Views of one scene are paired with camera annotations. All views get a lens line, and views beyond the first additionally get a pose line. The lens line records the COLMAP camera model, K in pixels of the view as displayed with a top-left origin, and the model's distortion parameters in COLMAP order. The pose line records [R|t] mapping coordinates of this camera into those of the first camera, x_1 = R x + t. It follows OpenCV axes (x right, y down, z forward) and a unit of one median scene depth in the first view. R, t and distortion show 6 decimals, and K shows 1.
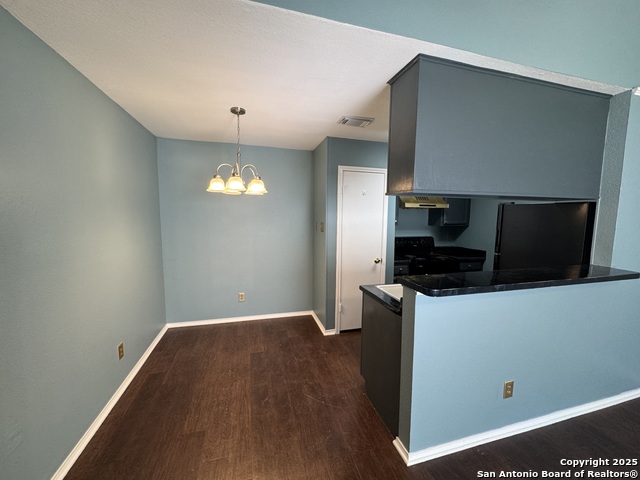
lens RADIAL K [[254.8, 0, 319.2], [0, 254.8, 239.8], [0, 0, 1]] dist [-0.001769, -0.000301]
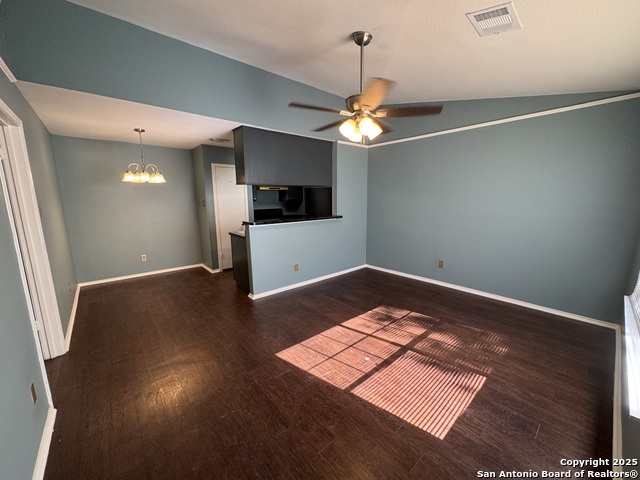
lens RADIAL K [[254.8, 0, 318.3], [0, 254.8, 241.7], [0, 0, 1]] dist [-0.001769, -0.000301]
pose [[0.905793, -0.091332, 0.413761, -0.018489], [0.058995, 0.994166, 0.090298, 0.078272], [-0.419594, -0.057381, 0.905896, -0.666785]]
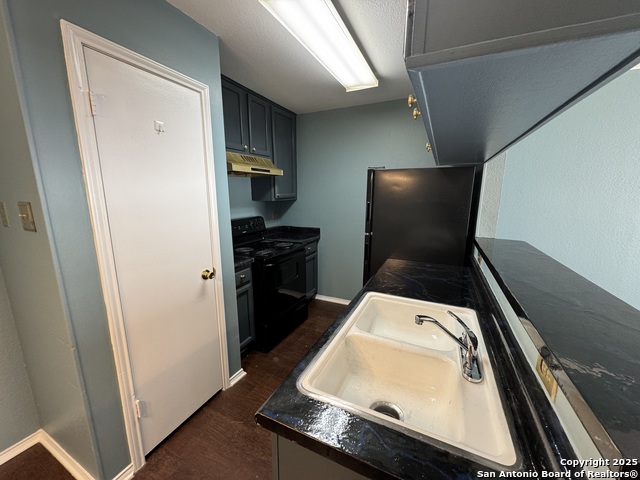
lens RADIAL K [[254.8, 0, 319.3], [0, 254.8, 239.9], [0, 0, 1]] dist [-0.001769, -0.000301]
pose [[0.659790, -0.148700, 0.736591, 0.013924], [0.077531, 0.988465, 0.130100, -0.034448], [-0.747440, -0.028730, 0.663708, 0.508282]]
